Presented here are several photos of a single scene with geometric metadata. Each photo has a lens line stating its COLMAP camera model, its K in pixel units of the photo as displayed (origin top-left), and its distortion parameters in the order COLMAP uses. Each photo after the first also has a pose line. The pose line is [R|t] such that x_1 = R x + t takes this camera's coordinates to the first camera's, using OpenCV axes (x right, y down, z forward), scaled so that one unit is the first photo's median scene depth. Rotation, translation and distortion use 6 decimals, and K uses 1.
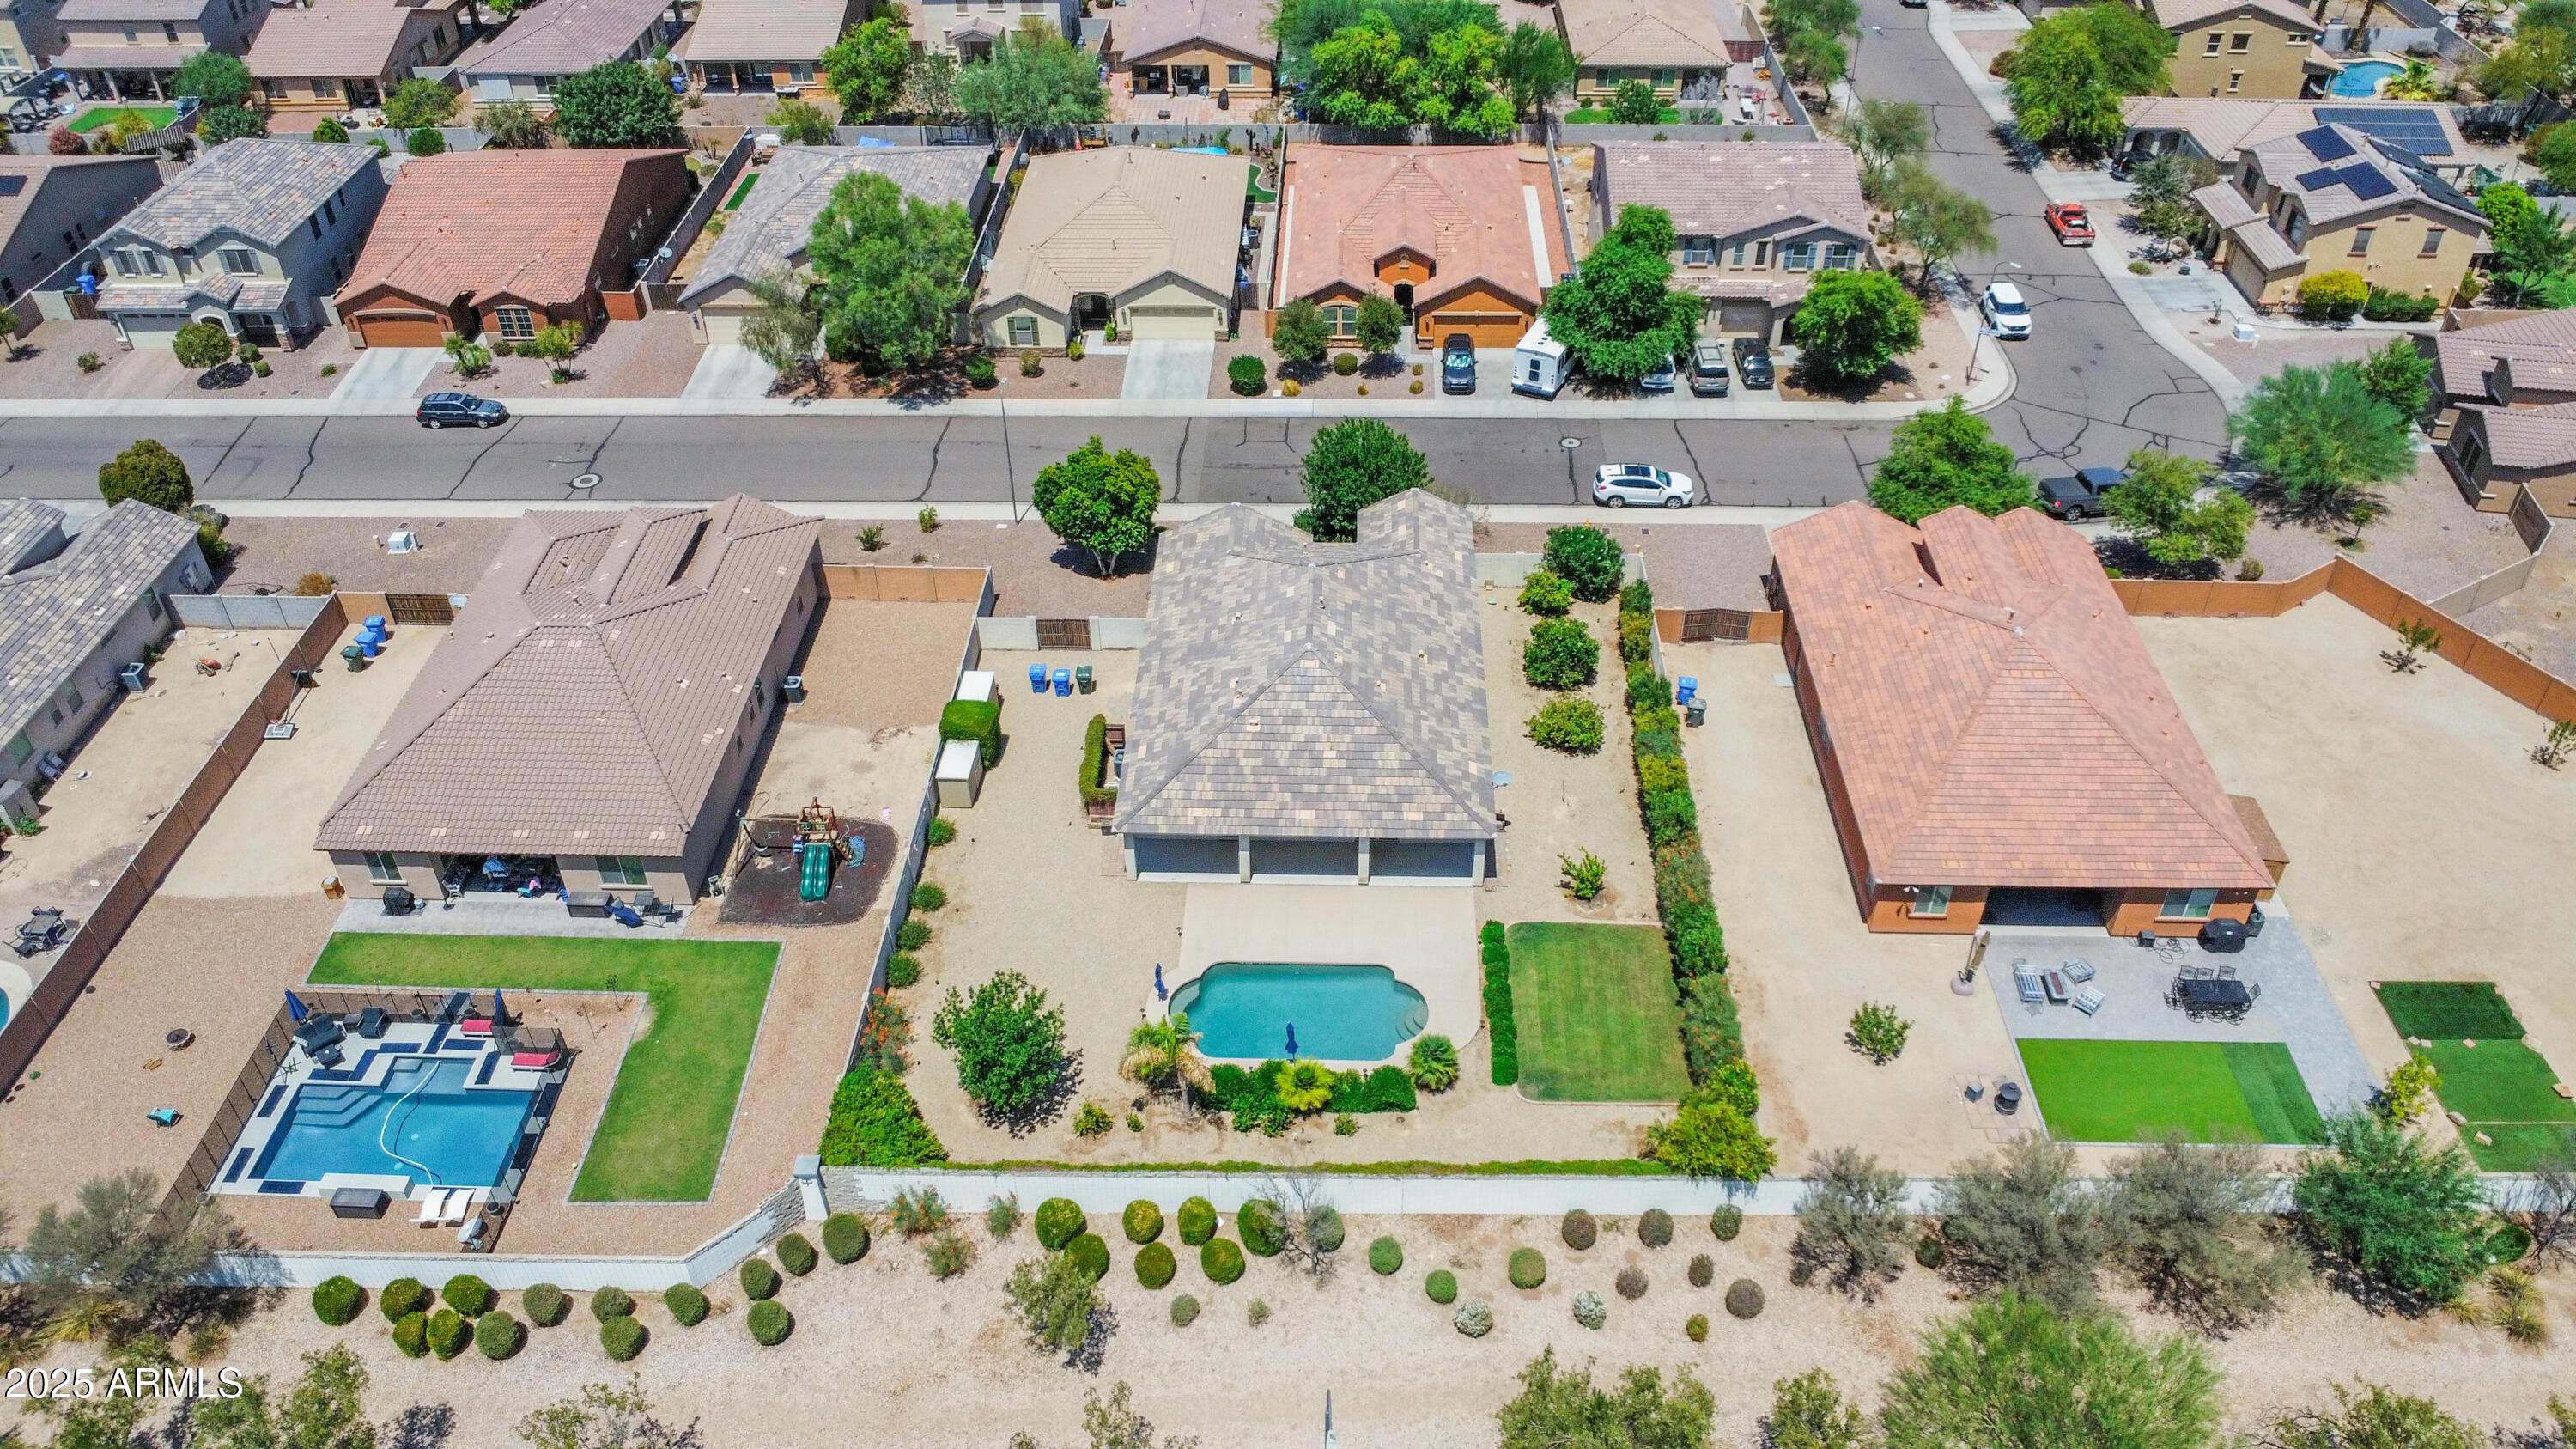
lens RADIAL K [[1878.4, 0, 1284.7], [0, 1878.4, 715.9], [0, 0, 1]] dist [-0.020295, -0.023681]
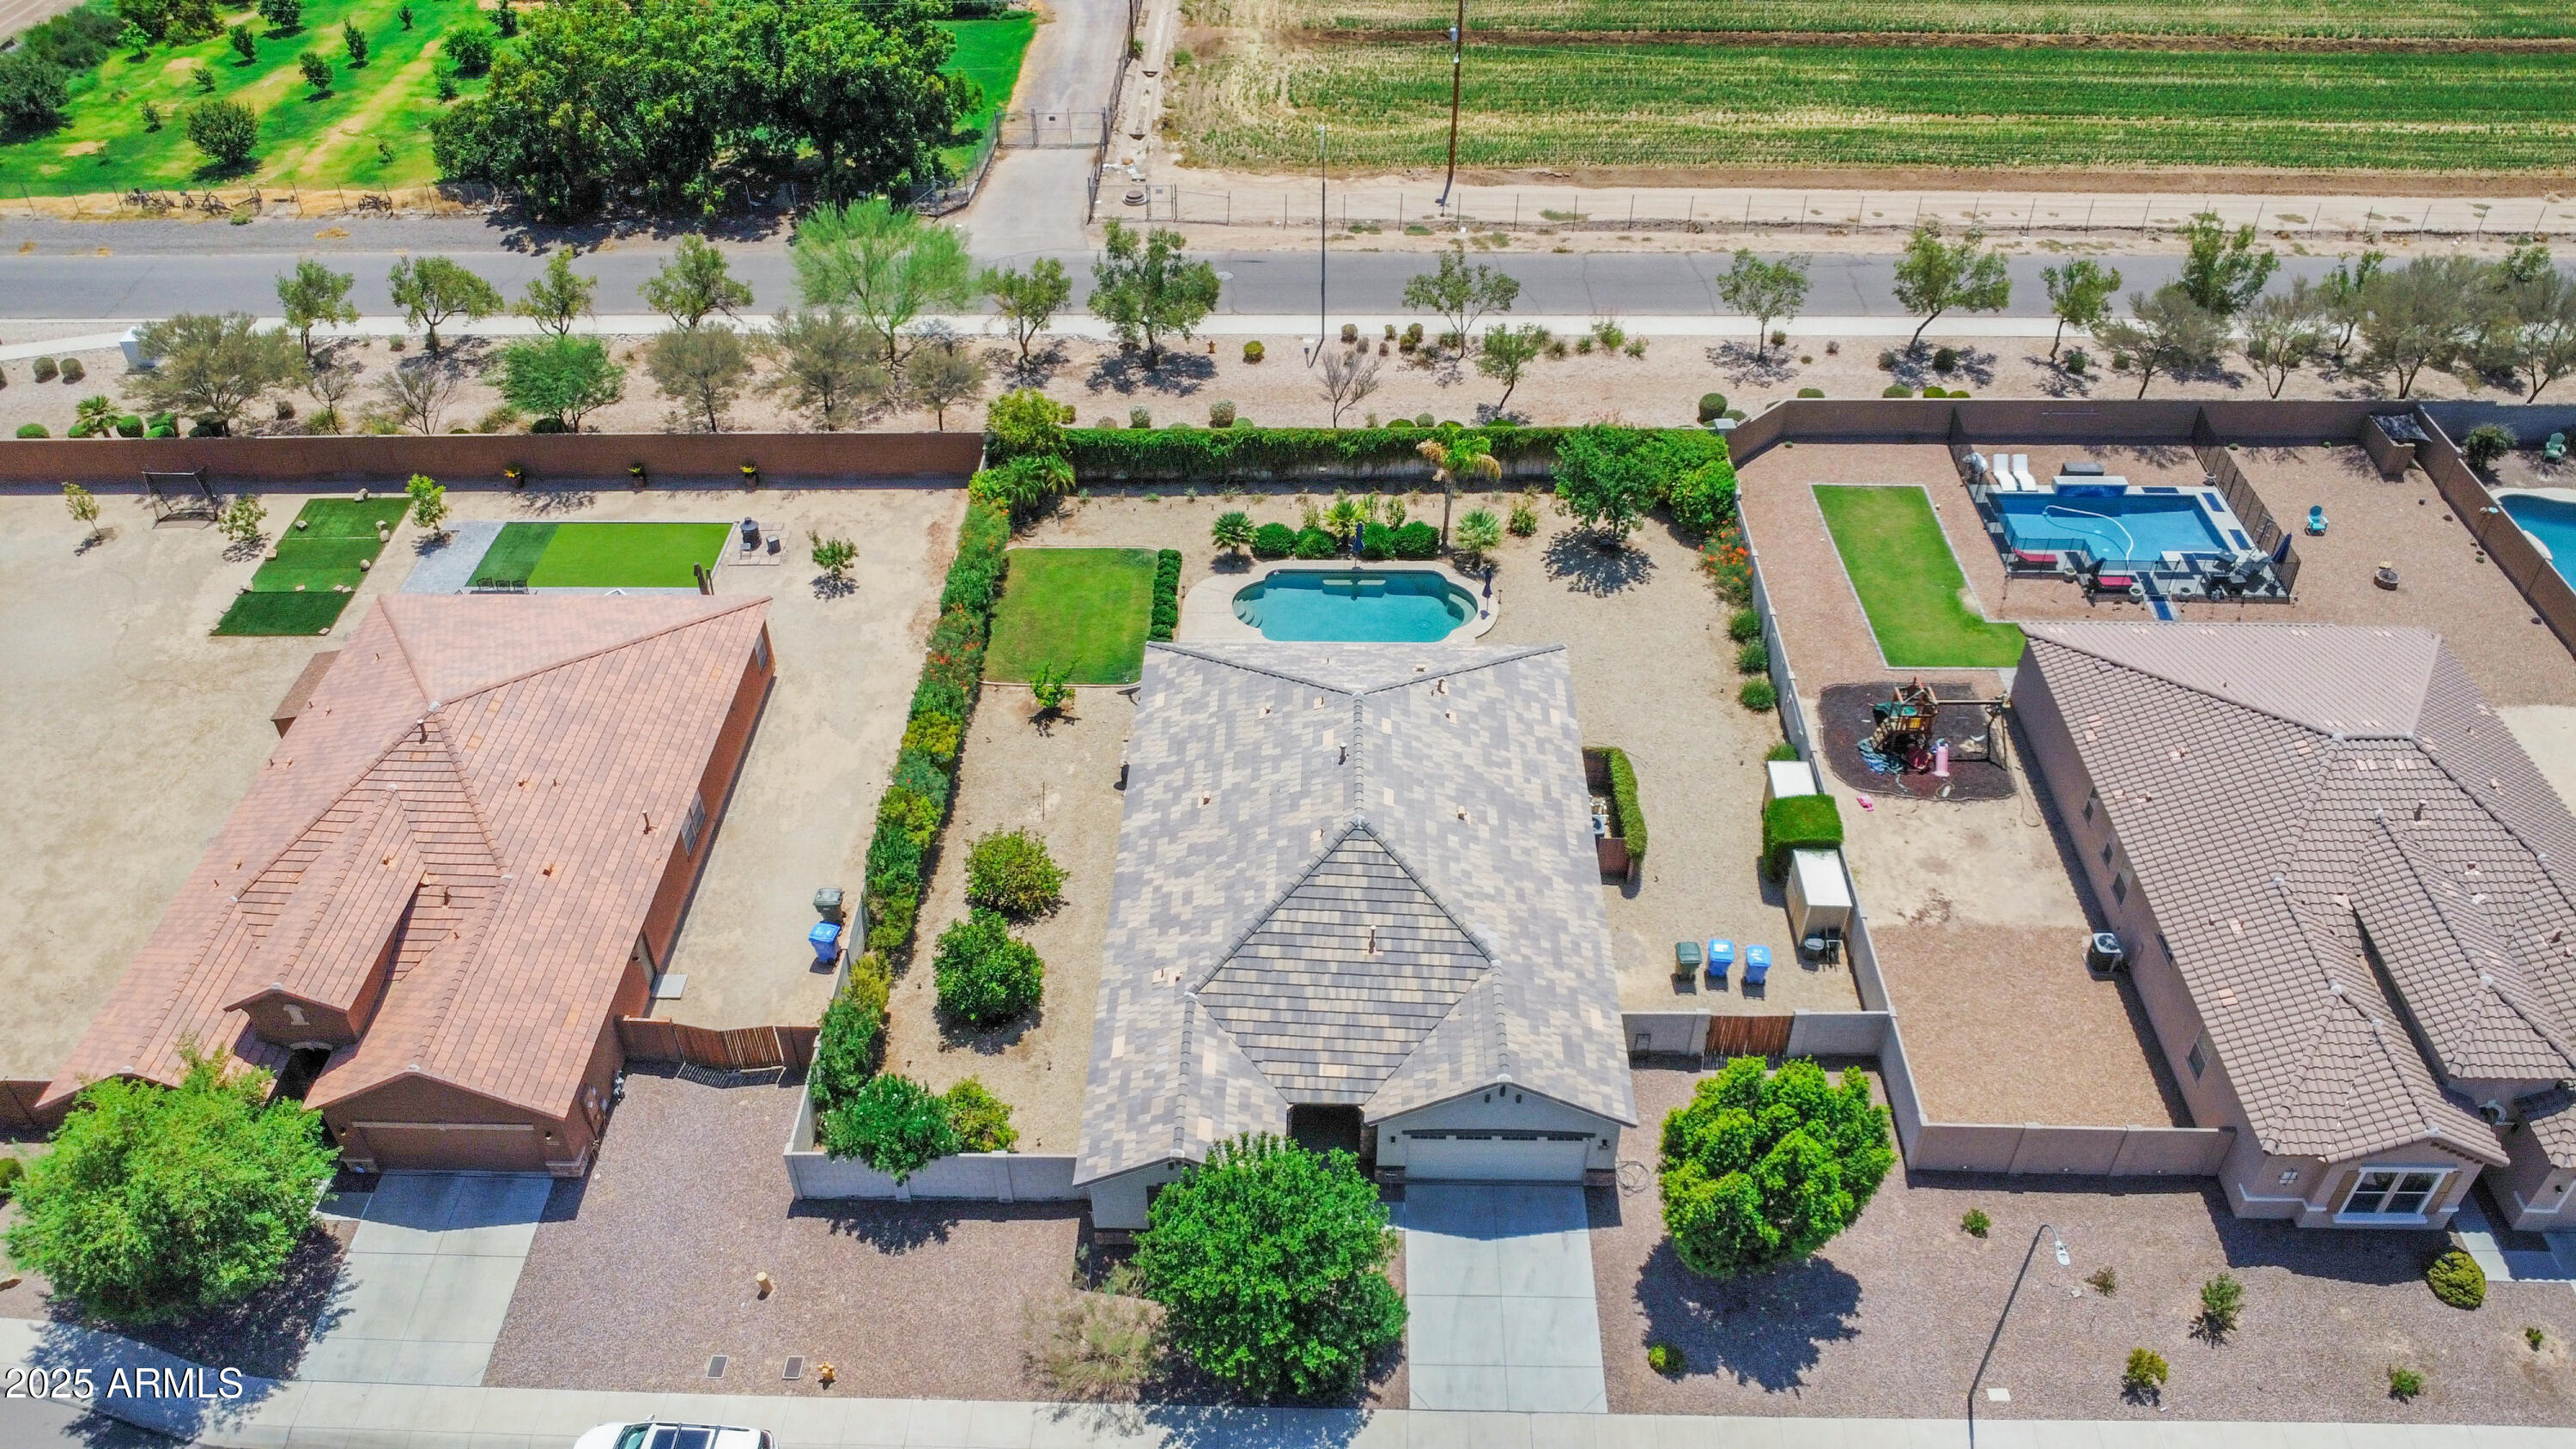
lens RADIAL K [[1878.4, 0, 1284.7], [0, 1878.4, 715.9], [0, 0, 1]] dist [-0.020295, -0.023681]
pose [[-0.999755, 0.021427, 0.005569, 0.036331], [0.010110, 0.218099, 0.975874, -0.742996], [0.019695, 0.975691, -0.218262, 1.108997]]
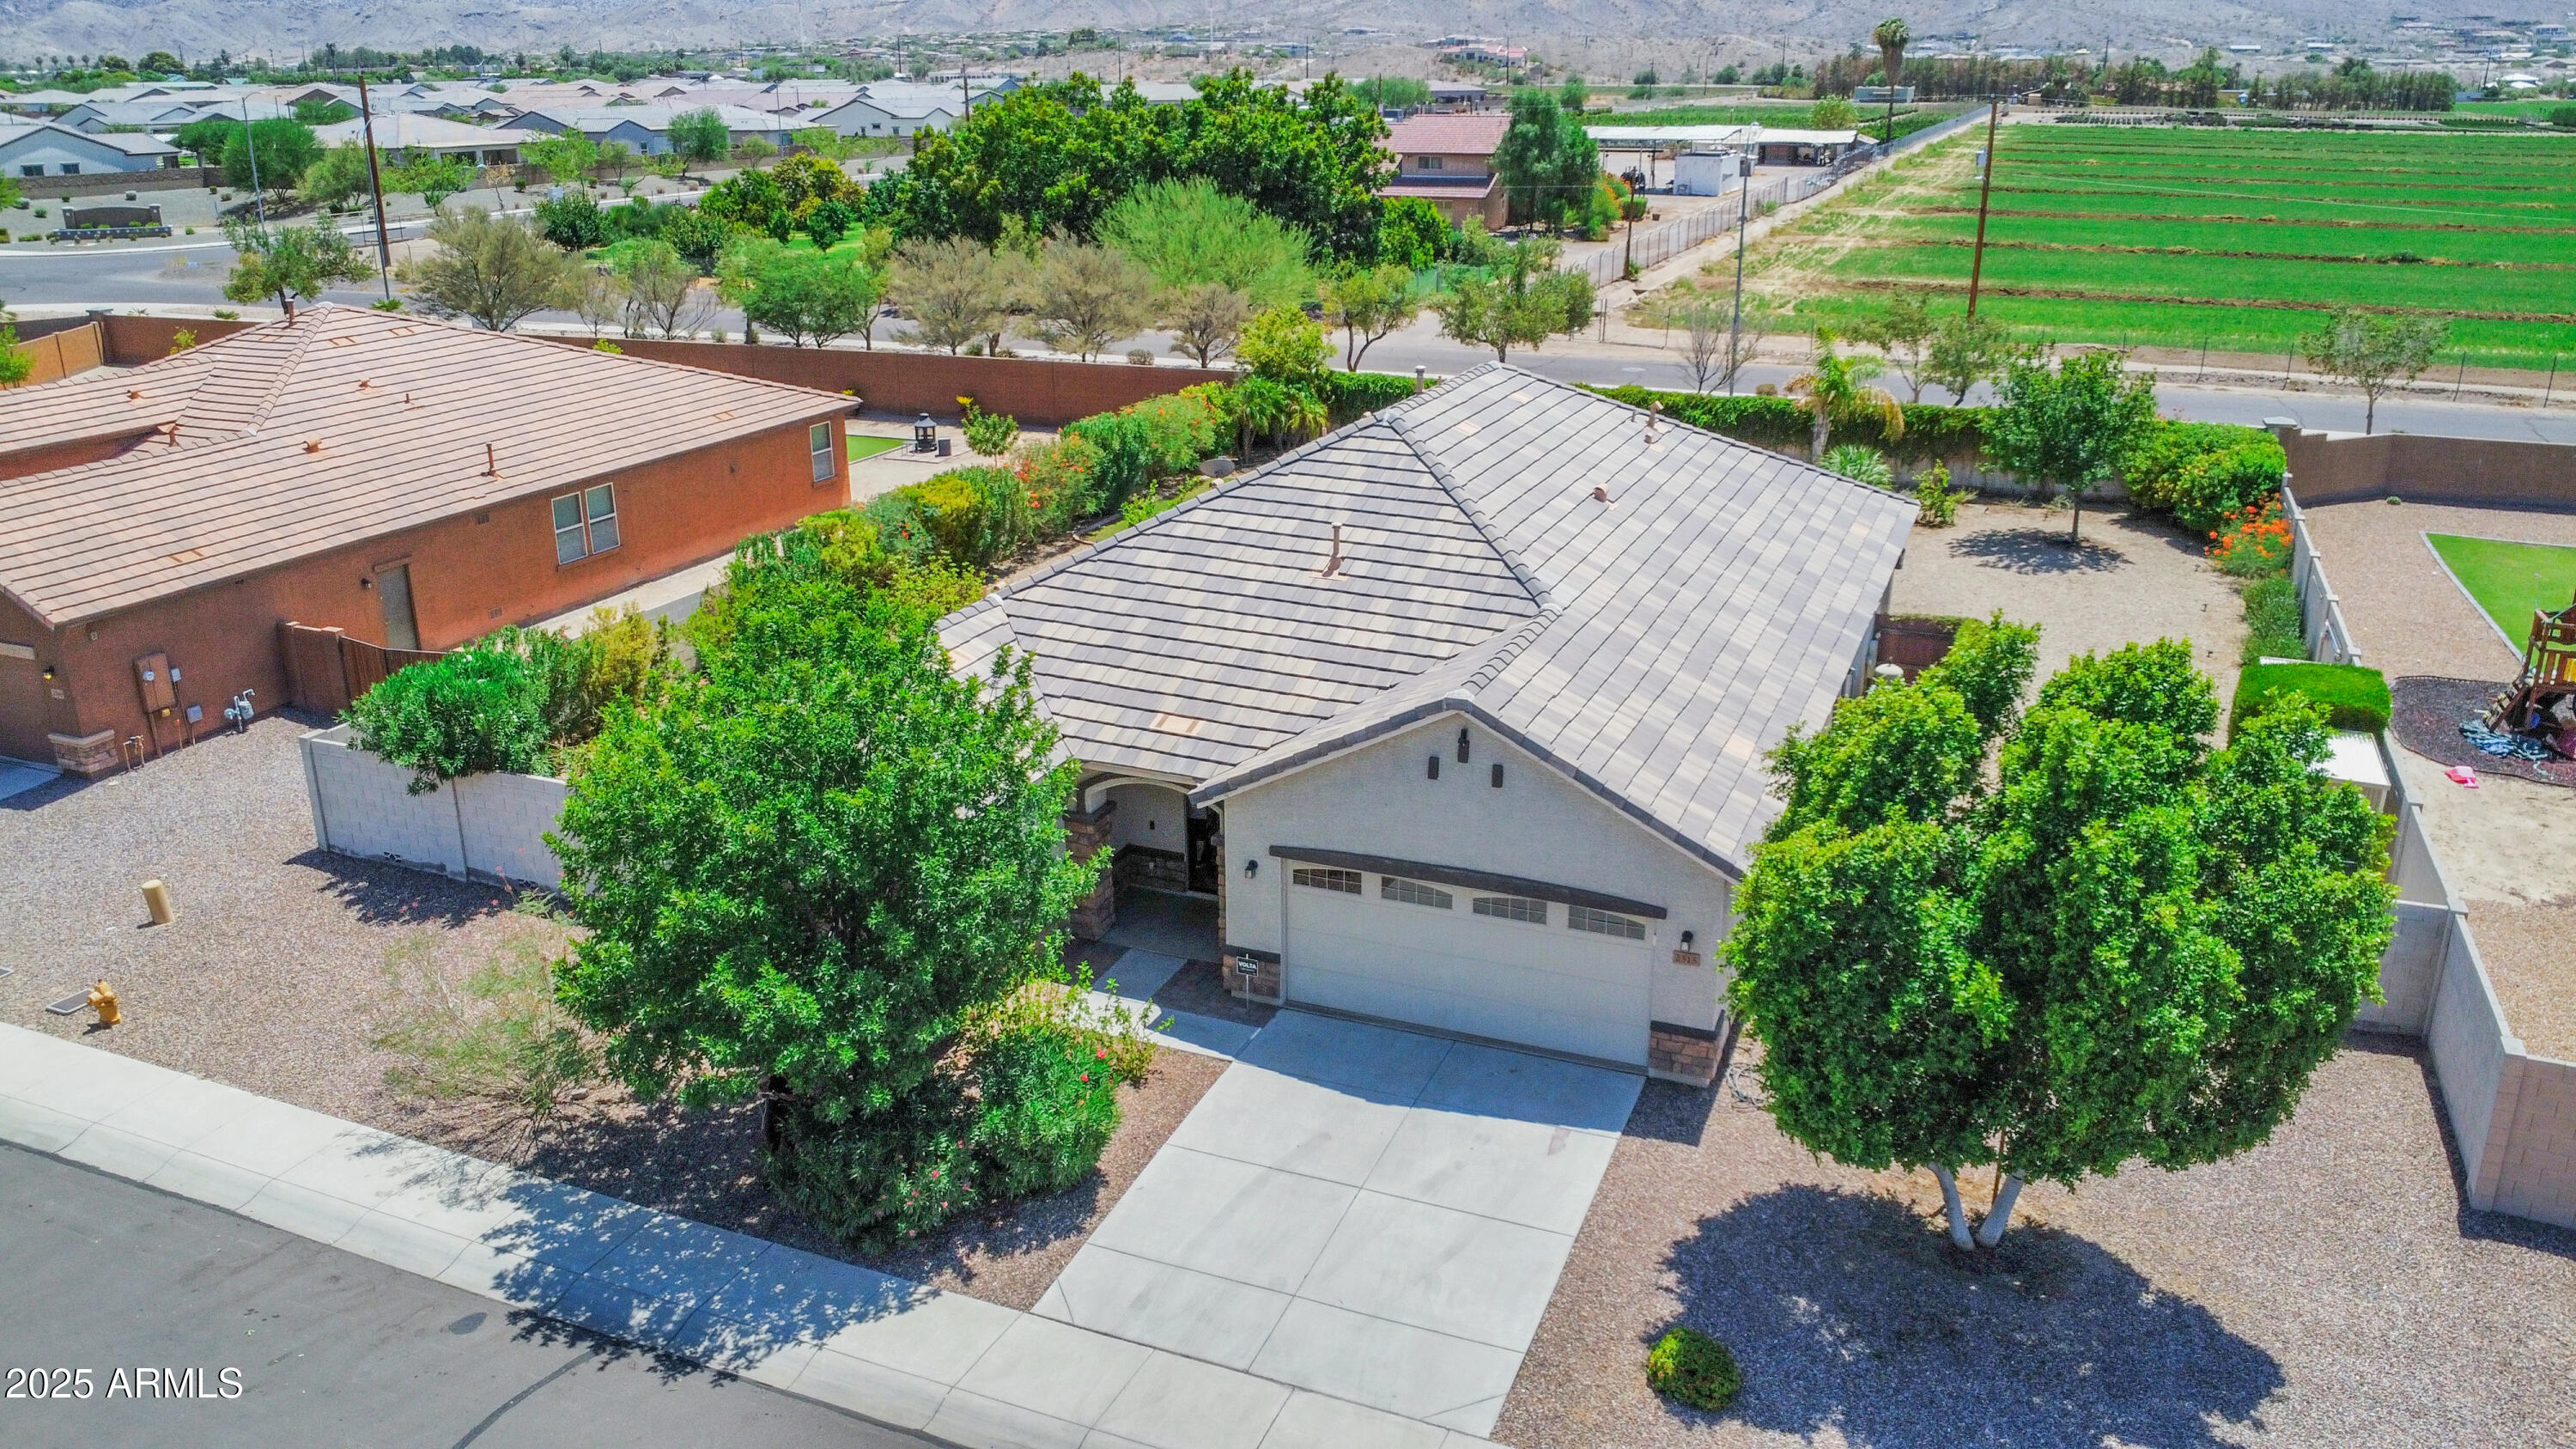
lens RADIAL K [[1878.4, 0, 1284.7], [0, 1878.4, 715.9], [0, 0, 1]] dist [-0.020295, -0.023681]
pose [[-0.934423, -0.100834, 0.341593, -0.100700], [0.232676, 0.553316, 0.799814, -0.352267], [-0.269657, 0.826846, -0.493570, 1.240151]]
